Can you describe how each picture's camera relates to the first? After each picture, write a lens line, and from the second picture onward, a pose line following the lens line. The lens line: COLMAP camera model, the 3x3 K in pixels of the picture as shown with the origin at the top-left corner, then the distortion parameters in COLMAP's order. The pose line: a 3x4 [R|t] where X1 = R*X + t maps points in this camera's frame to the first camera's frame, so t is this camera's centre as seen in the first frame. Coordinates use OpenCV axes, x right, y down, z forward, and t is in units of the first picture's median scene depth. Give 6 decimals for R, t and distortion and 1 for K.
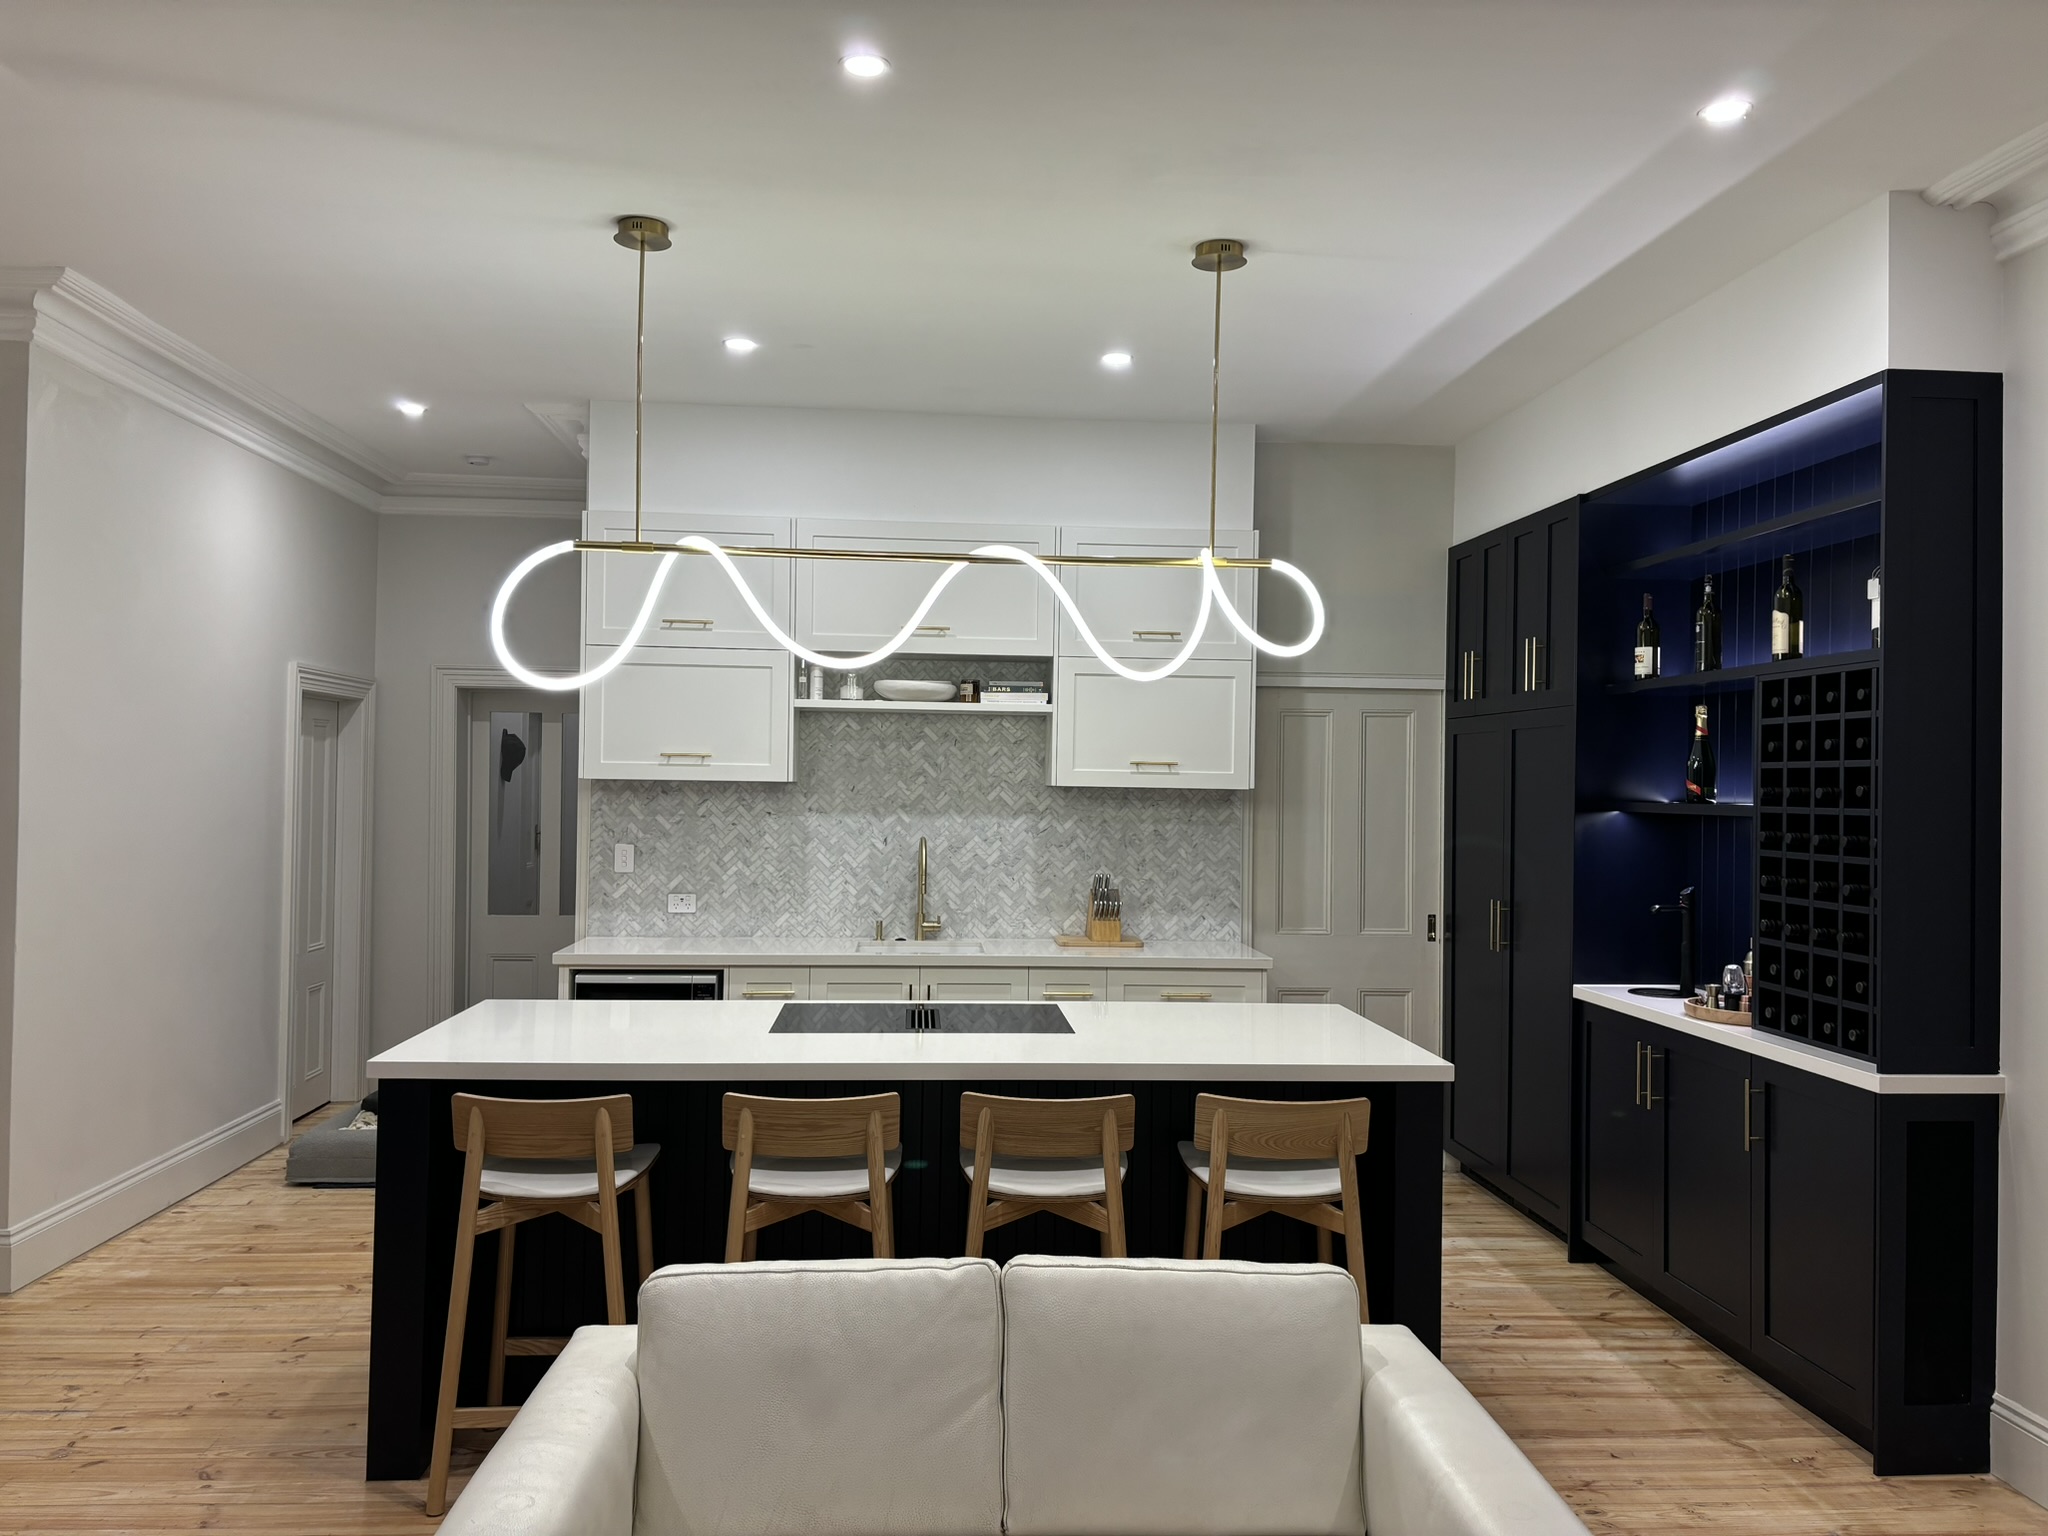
lens RADIAL K [[1475.9, 0, 1021.0], [0, 1475.9, 774.2], [0, 0, 1]] dist [0.059849, -0.001682]
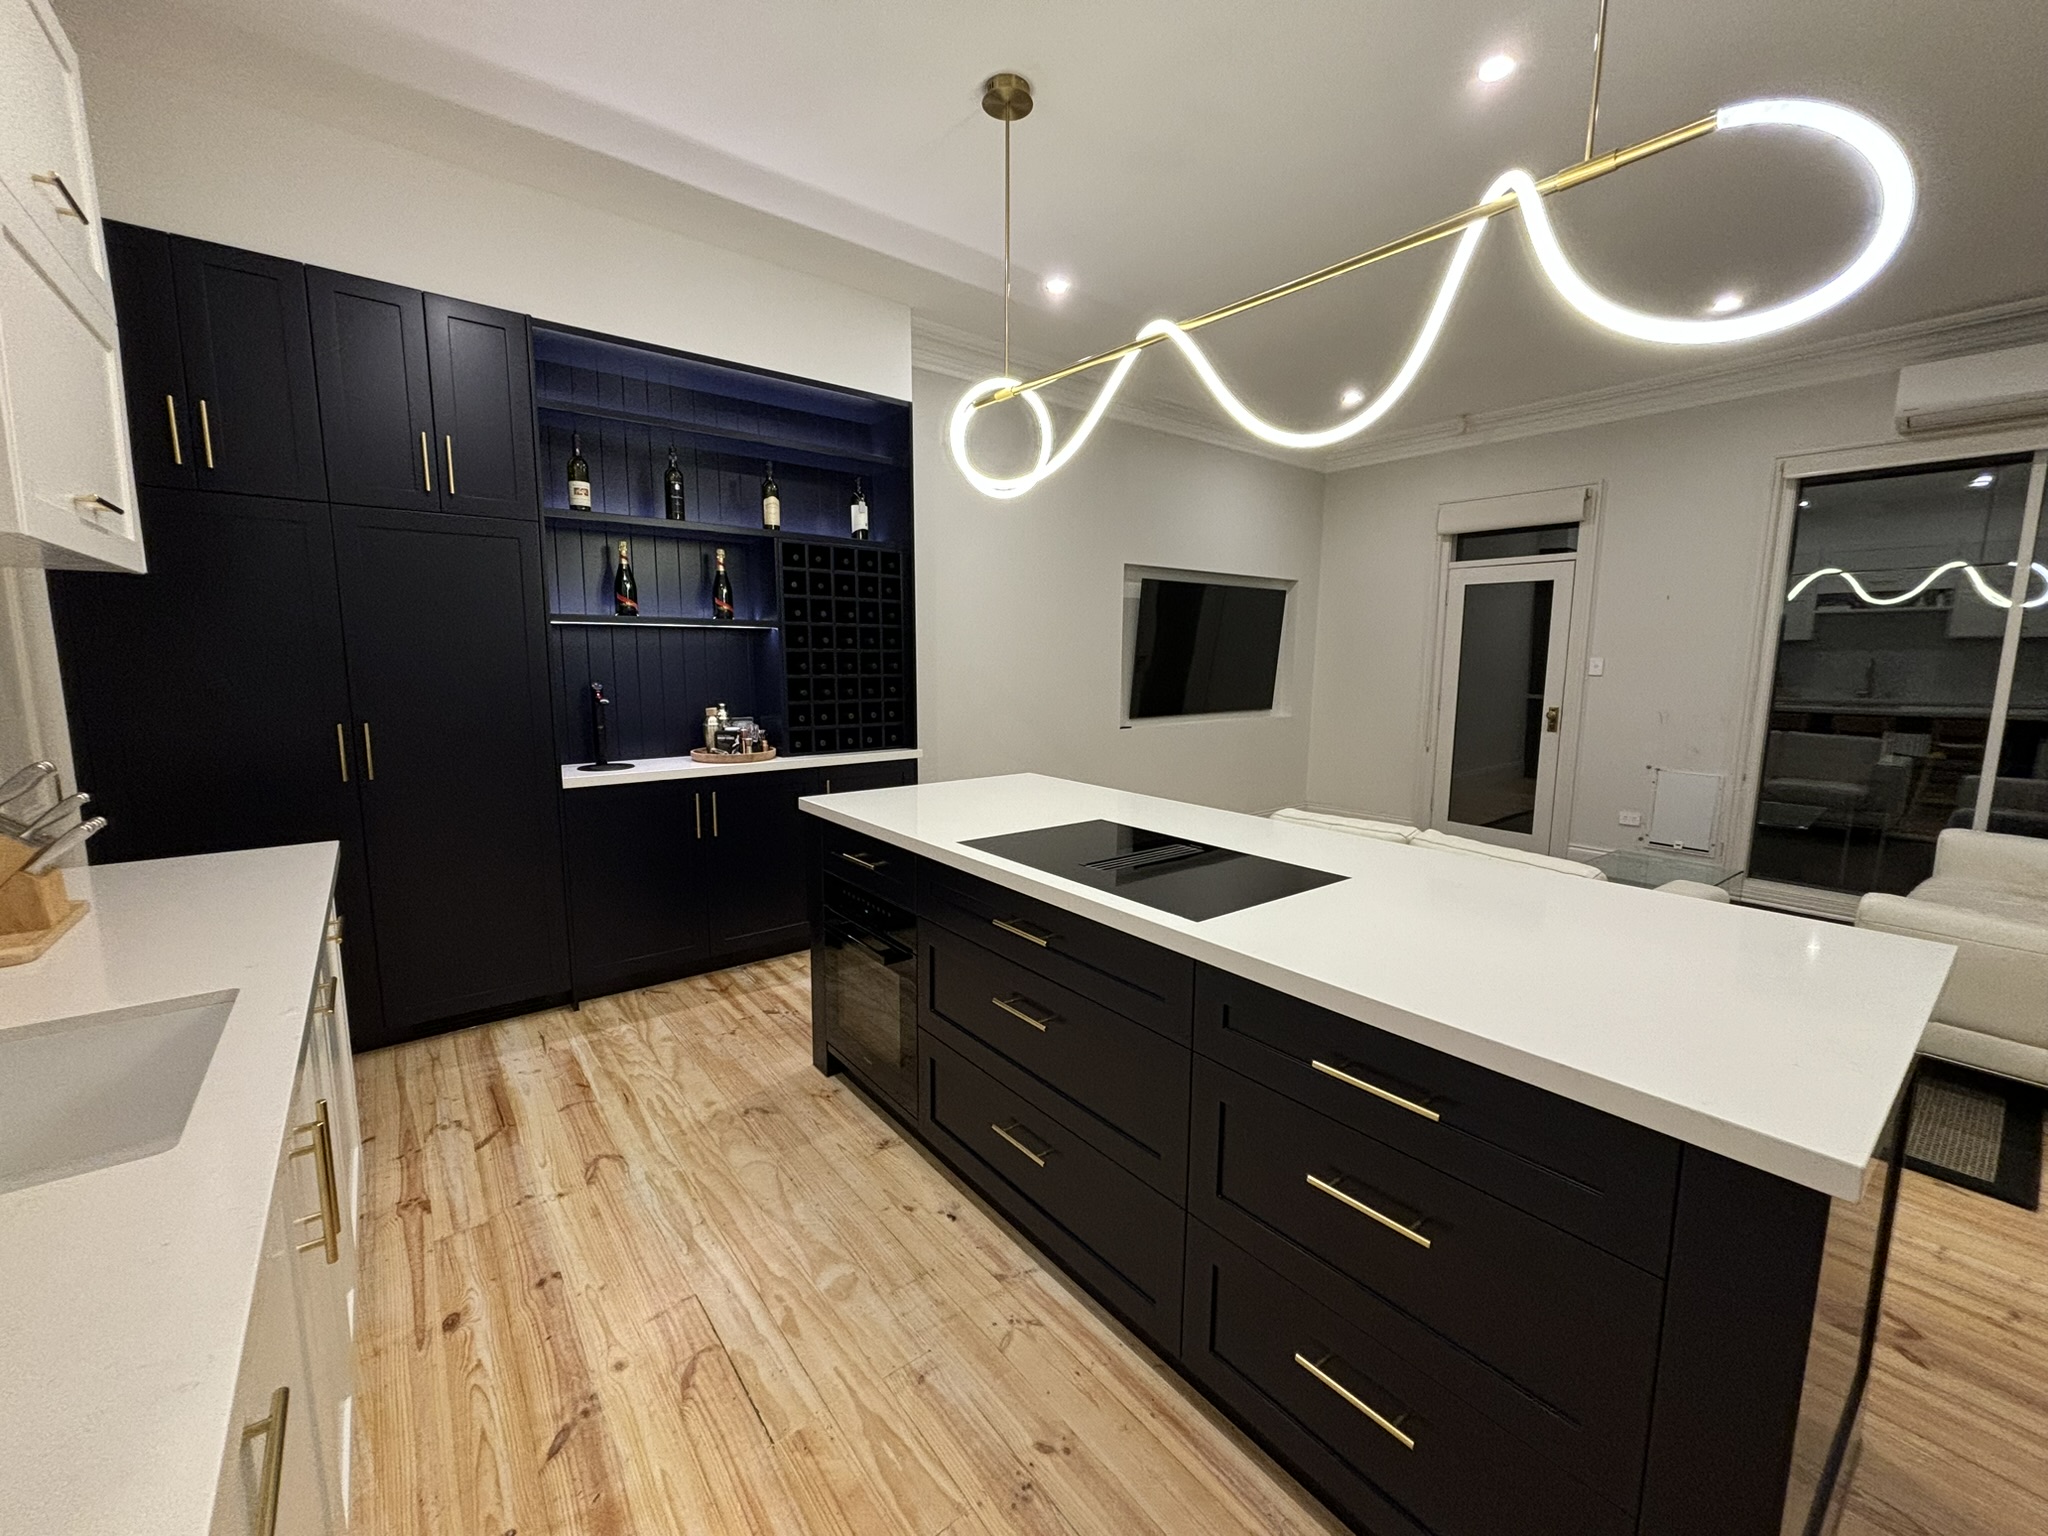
lens RADIAL K [[818.1, 0, 1027.9], [0, 818.1, 771.5], [0, 0, 1]] dist [-0.000084, 0.002652]
pose [[-0.558369, -0.126736, 0.819855, -0.385719], [-0.017177, 0.989816, 0.141311, 0.050526], [-0.829415, 0.064821, -0.554859, 1.220869]]
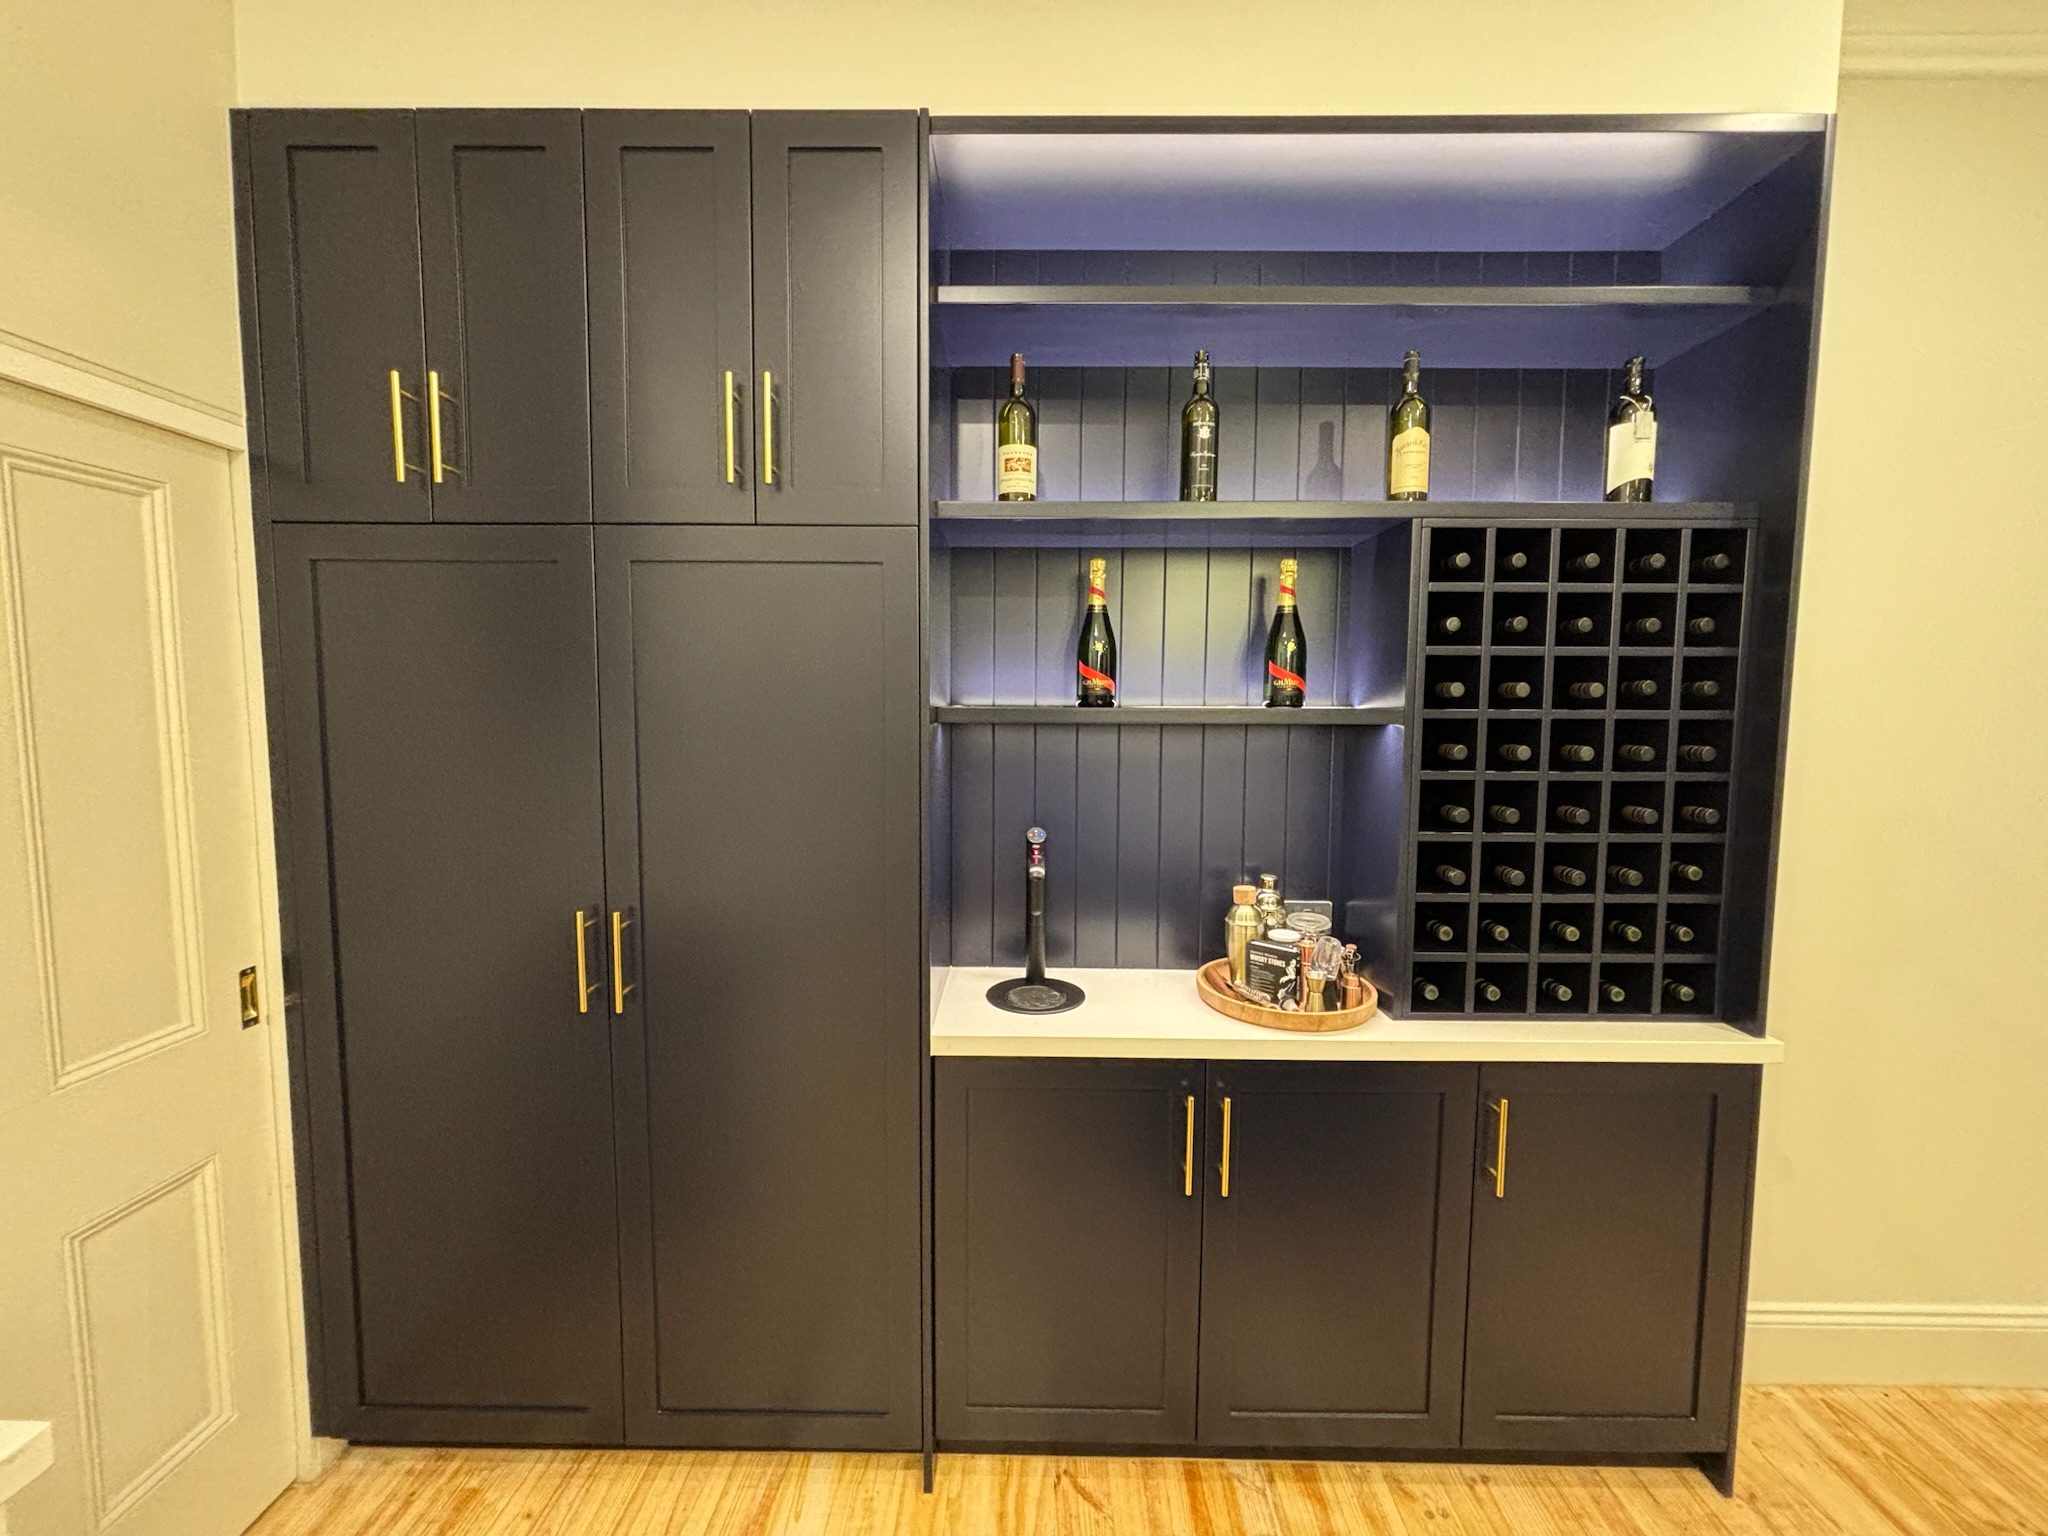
lens RADIAL K [[818.1, 0, 1027.9], [0, 818.1, 771.5], [0, 0, 1]] dist [-0.000084, 0.002652]
pose [[0.087344, -0.091737, 0.991945, 0.089448], [-0.012146, 0.995579, 0.093143, 0.016226], [-0.996104, -0.020184, 0.085843, 1.092697]]
